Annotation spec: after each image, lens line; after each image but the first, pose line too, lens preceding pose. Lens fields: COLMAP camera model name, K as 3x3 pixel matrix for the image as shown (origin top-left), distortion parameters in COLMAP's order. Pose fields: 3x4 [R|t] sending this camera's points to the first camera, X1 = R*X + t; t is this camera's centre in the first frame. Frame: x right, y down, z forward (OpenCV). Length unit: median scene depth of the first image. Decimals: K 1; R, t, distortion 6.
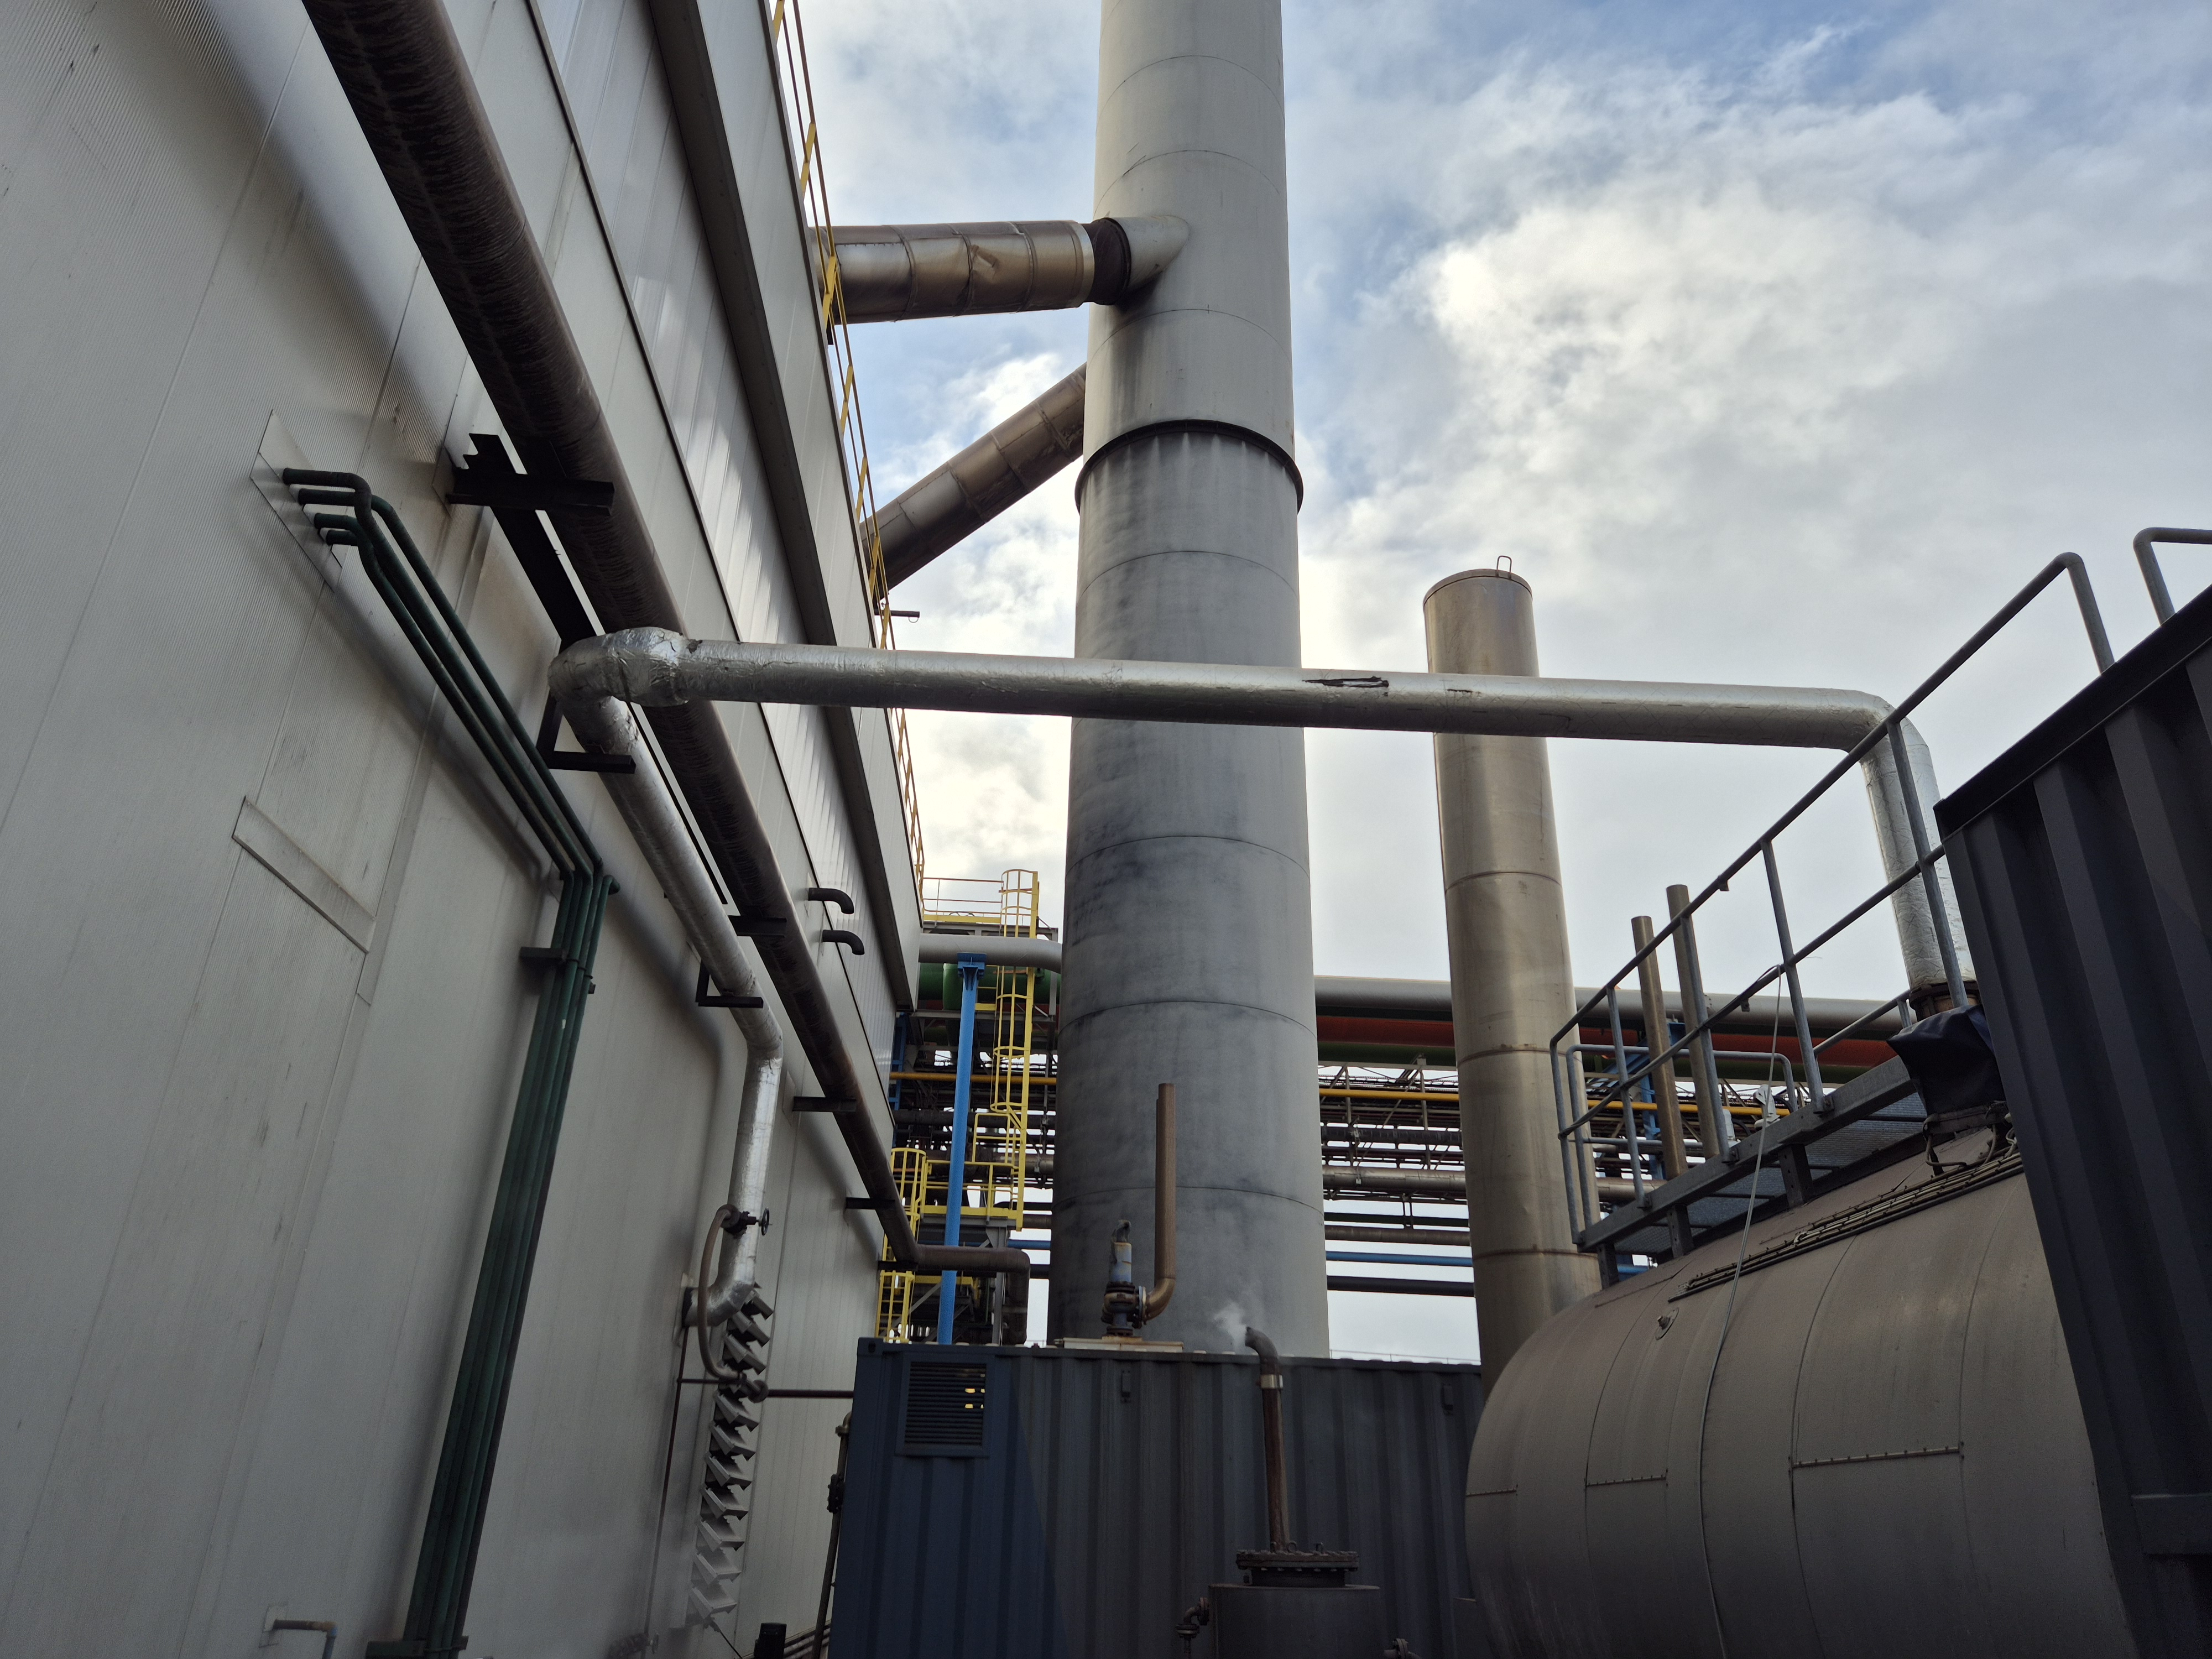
lens RADIAL K [[1421.0, 0, 1106.0], [0, 1421.0, 829.5], [0, 0, 1]] dist [0.004703, -0.004720]
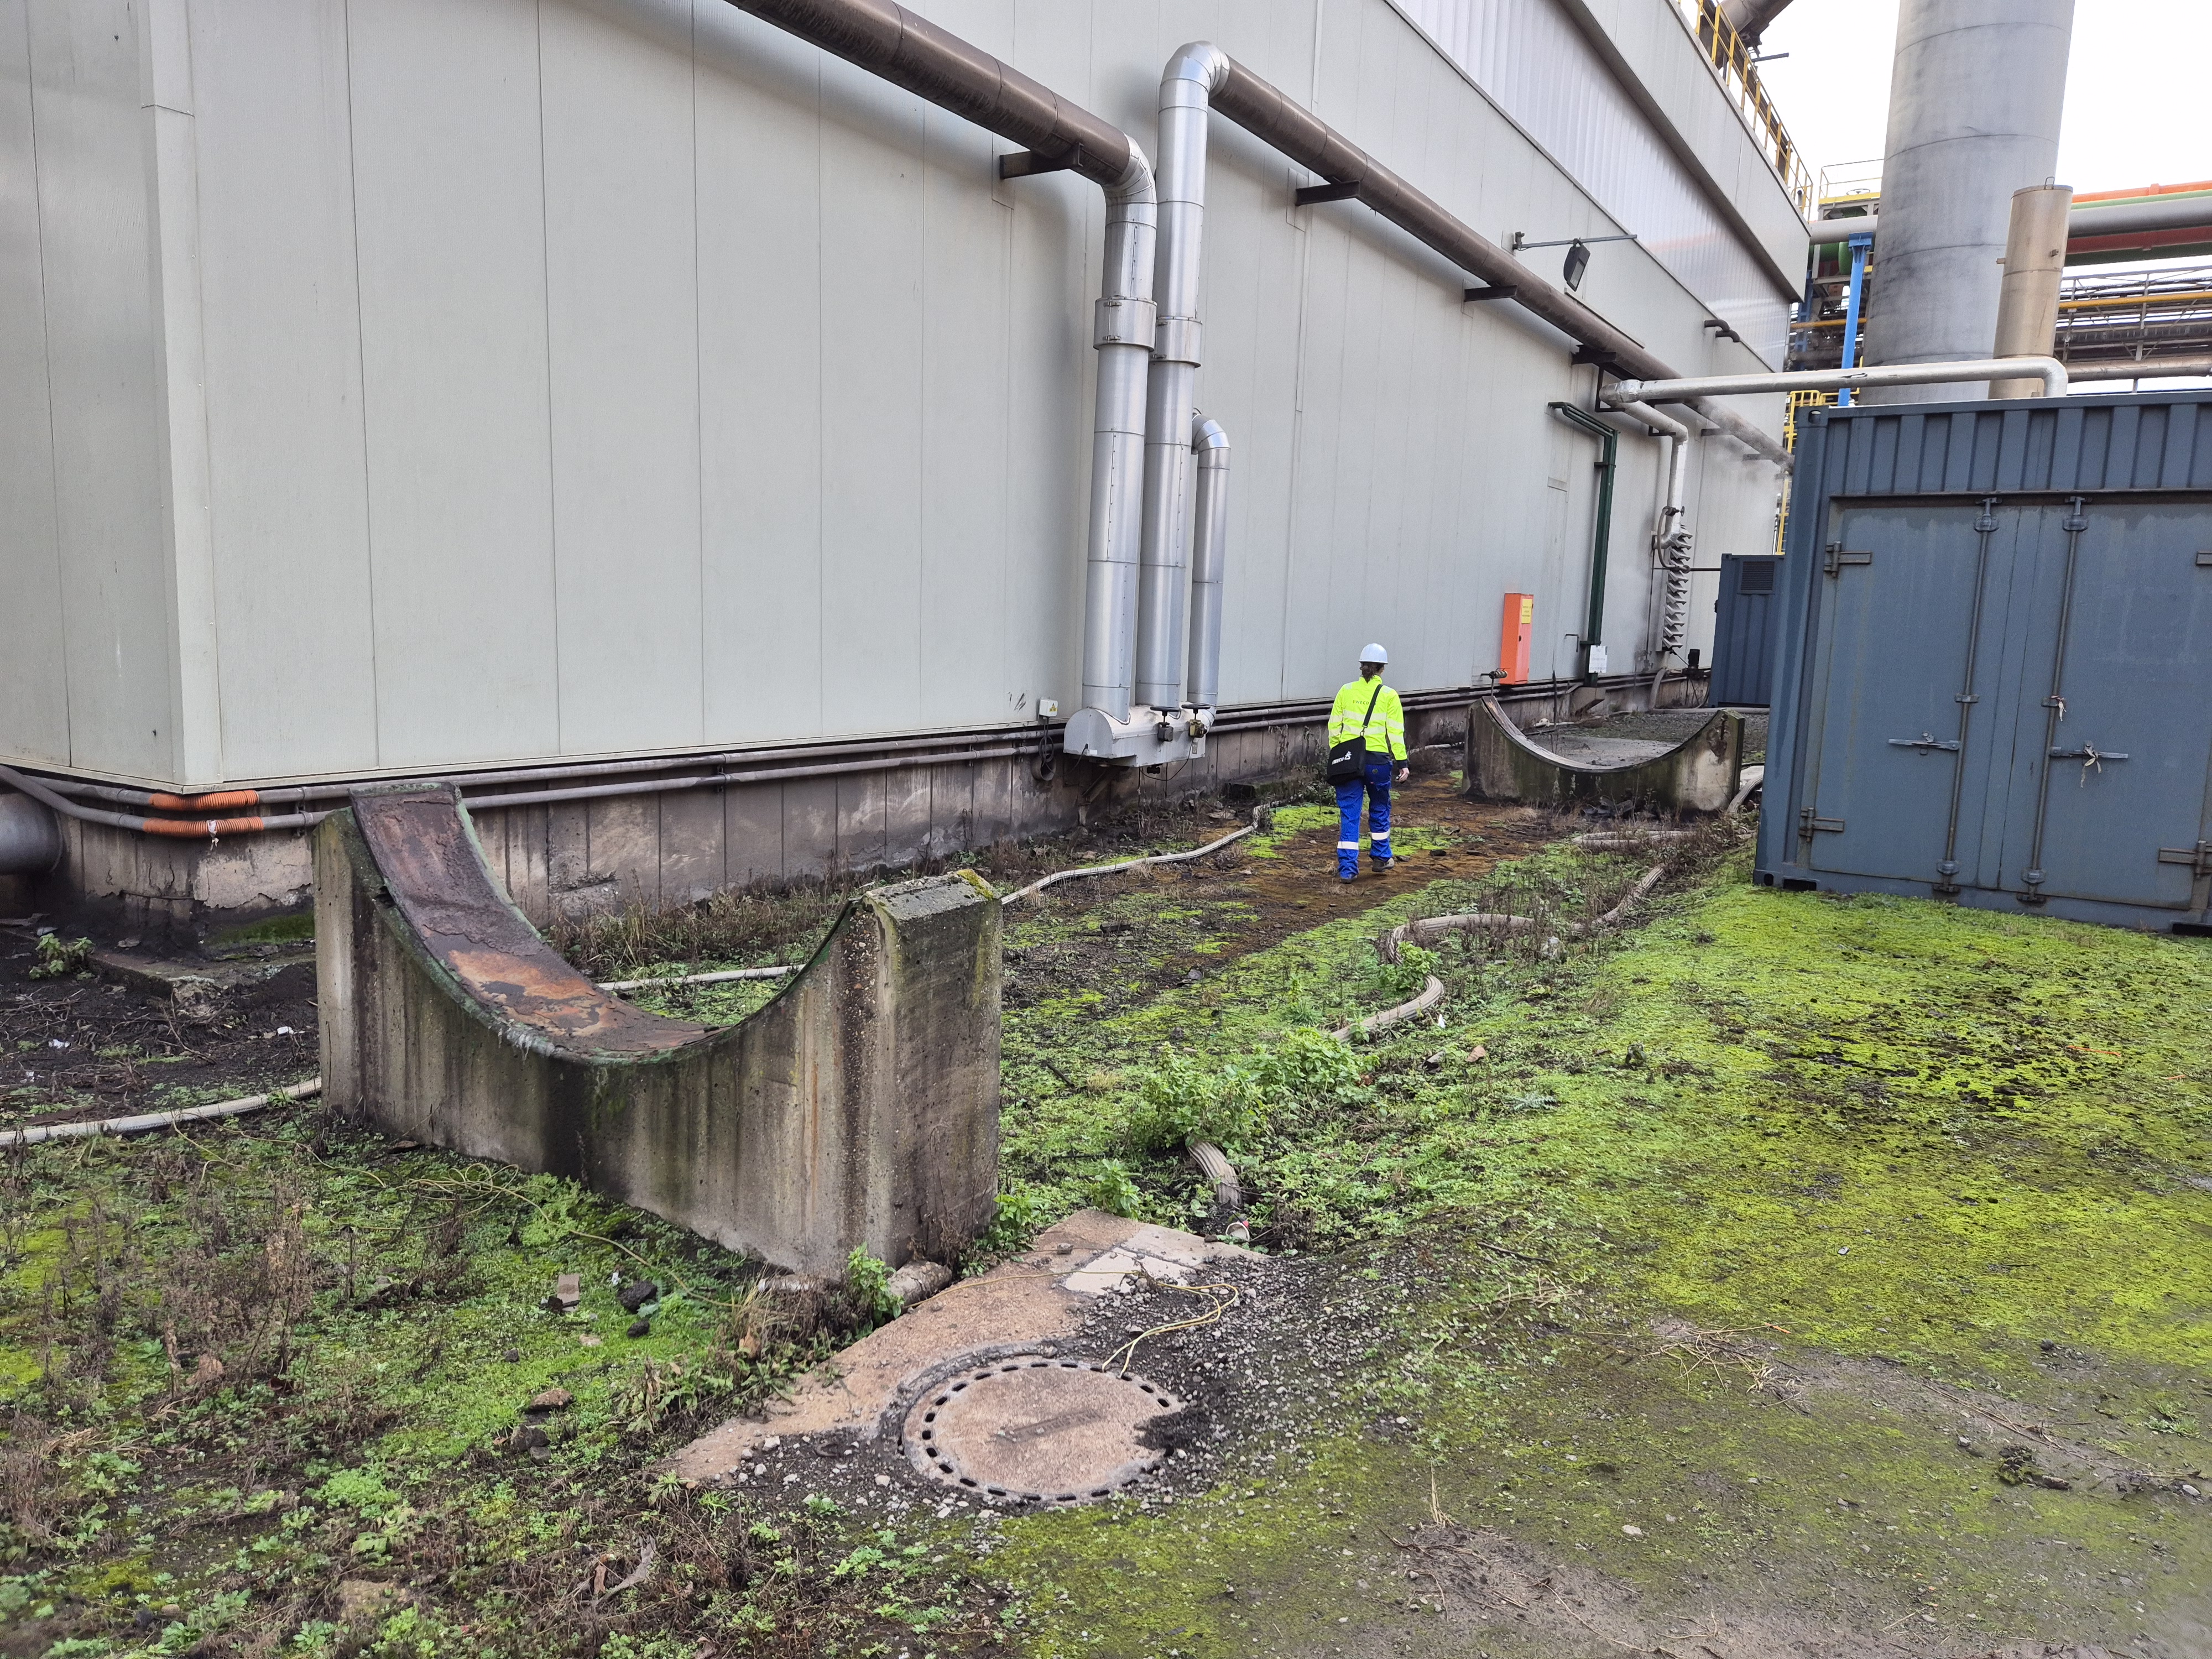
lens RADIAL K [[1421.0, 0, 1106.0], [0, 1421.0, 829.5], [0, 0, 1]] dist [0.004703, -0.004720]
pose [[0.804362, 0.092715, -0.586862, 0.432660], [0.252021, 0.841242, 0.478327, -0.655041], [0.538041, -0.532649, 0.653297, -1.385211]]
